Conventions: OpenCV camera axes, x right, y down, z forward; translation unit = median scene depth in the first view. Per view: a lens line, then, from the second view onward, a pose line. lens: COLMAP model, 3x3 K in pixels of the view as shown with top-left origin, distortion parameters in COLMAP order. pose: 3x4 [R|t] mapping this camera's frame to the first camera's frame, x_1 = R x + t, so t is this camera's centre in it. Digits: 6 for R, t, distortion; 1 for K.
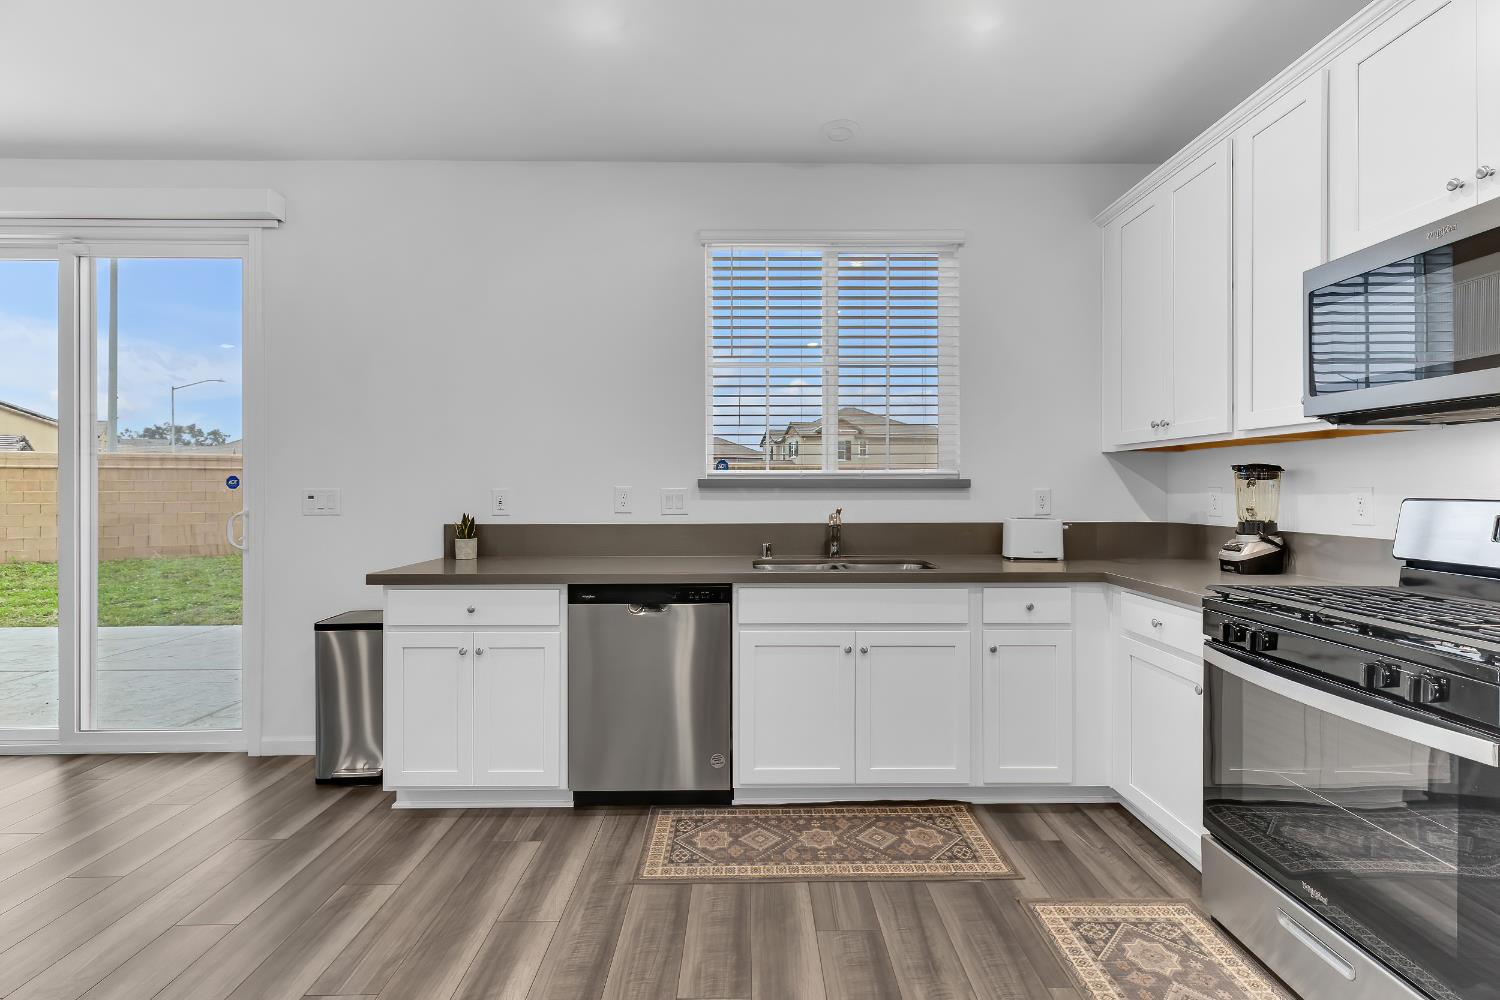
lens RADIAL K [[677.6, 0, 744.9], [0, 677.6, 504.3], [0, 0, 1]] dist [0.000557, -0.000222]
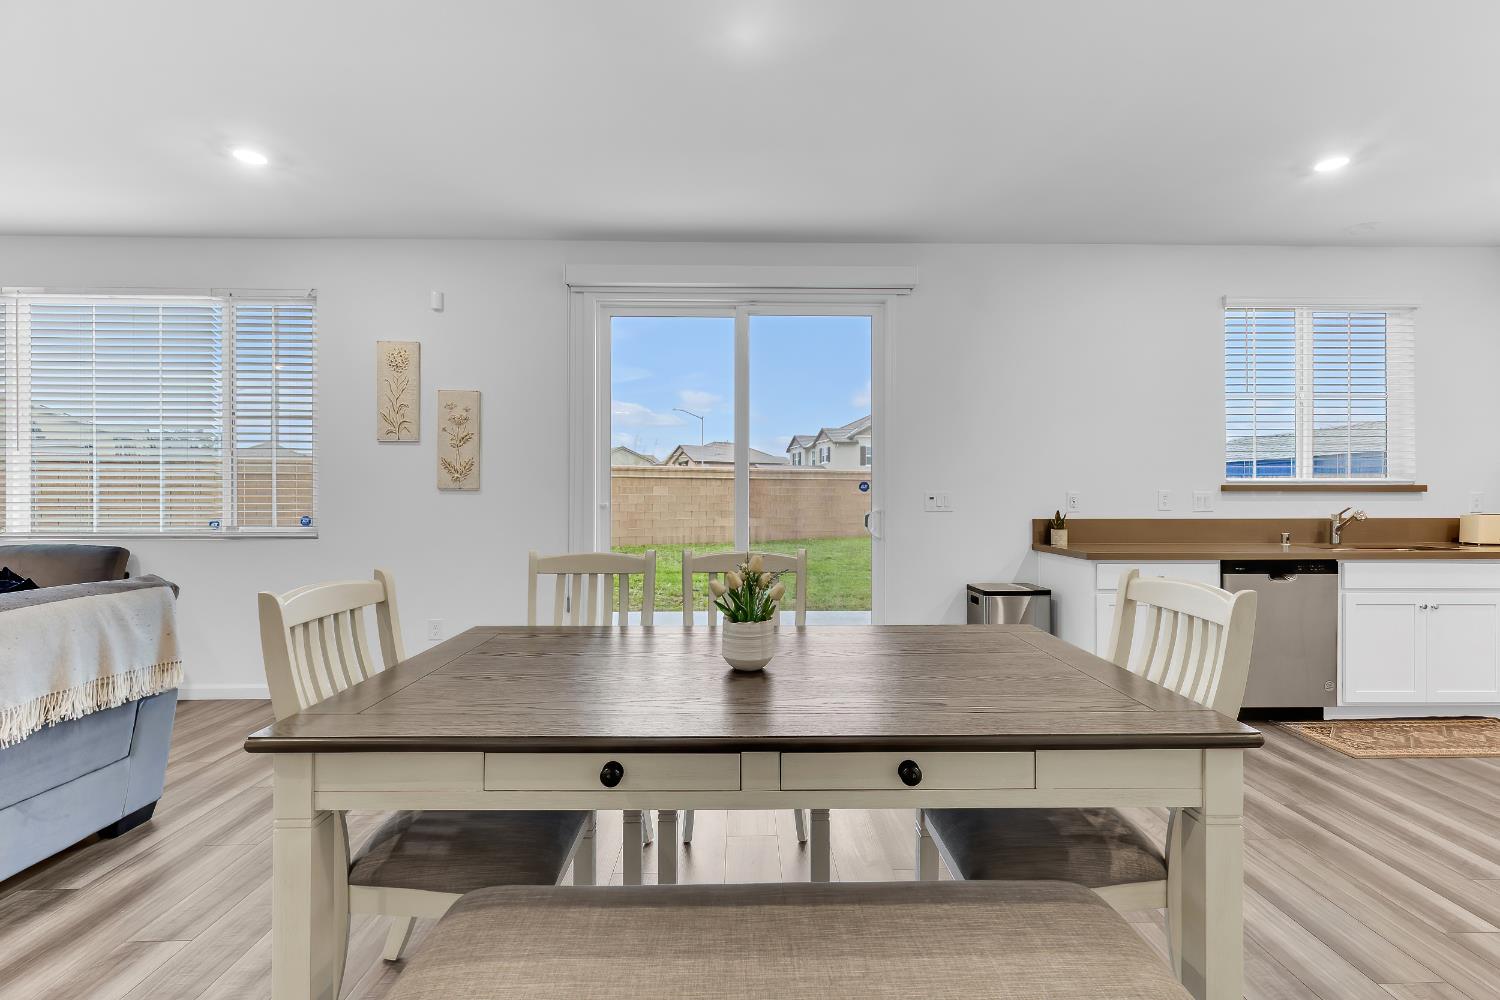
lens RADIAL K [[677.6, 0, 744.9], [0, 677.6, 504.3], [0, 0, 1]] dist [0.000557, -0.000222]
pose [[0.999957, 0.002132, 0.008980, -1.034933], [-0.002067, 0.999971, -0.007336, 0.012489], [-0.008995, 0.007317, 0.999933, -0.323343]]
